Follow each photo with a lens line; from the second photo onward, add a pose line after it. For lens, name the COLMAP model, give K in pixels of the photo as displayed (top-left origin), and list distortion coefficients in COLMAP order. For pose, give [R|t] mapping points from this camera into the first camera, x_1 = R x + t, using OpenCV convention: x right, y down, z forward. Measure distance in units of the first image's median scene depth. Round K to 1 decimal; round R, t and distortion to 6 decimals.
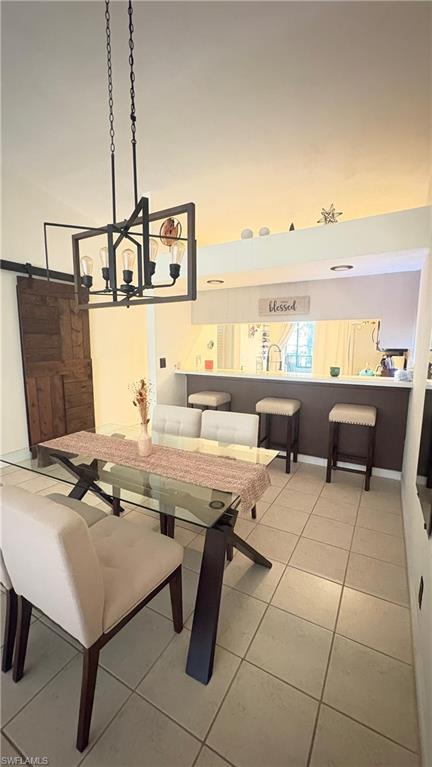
lens RADIAL K [[303.6, 0, 214.8], [0, 303.6, 387.0], [0, 0, 1]] dist [-0.003579, -0.000091]
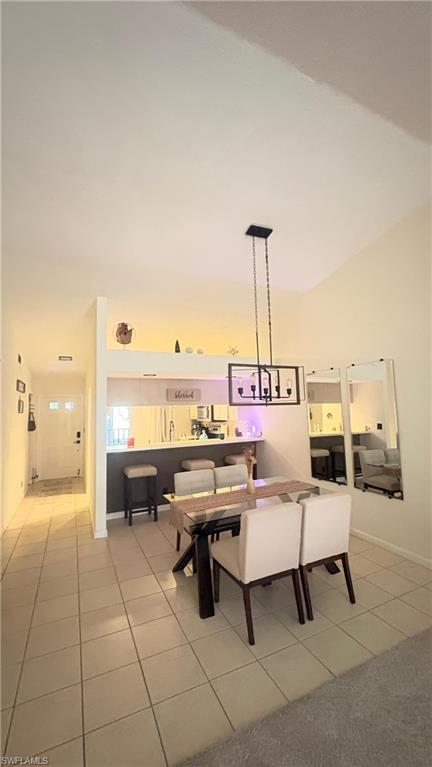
lens RADIAL K [[303.6, 0, 213.3], [0, 303.6, 384.5], [0, 0, 1]] dist [-0.003579, -0.000091]
pose [[0.576156, 0.049815, 0.815820, -1.946462], [0.147328, 0.975462, -0.163610, -0.126202], [-0.803952, 0.214458, 0.554679, 0.168177]]
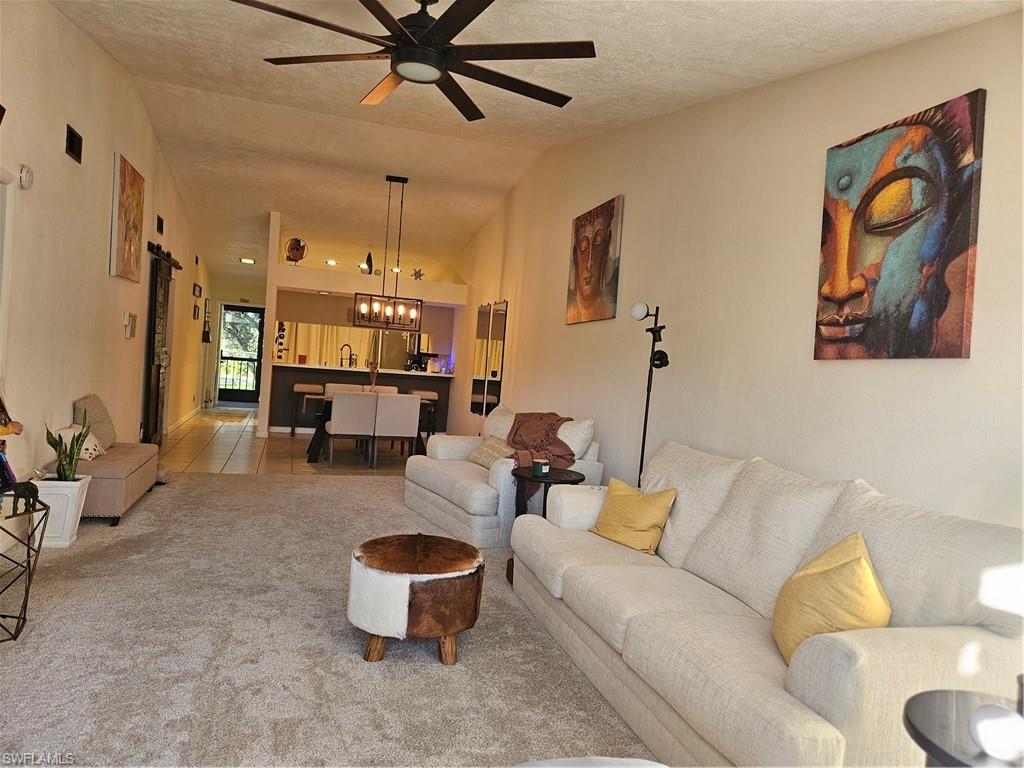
lens RADIAL K [[694.4, 0, 512.4], [0, 694.4, 381.3], [0, 0, 1]] dist [0.010963, 0.001228]
pose [[0.672227, 0.017832, 0.740130, -3.440315], [0.037720, 0.997587, -0.058295, 0.462372], [-0.739383, 0.067105, 0.669932, -3.163240]]
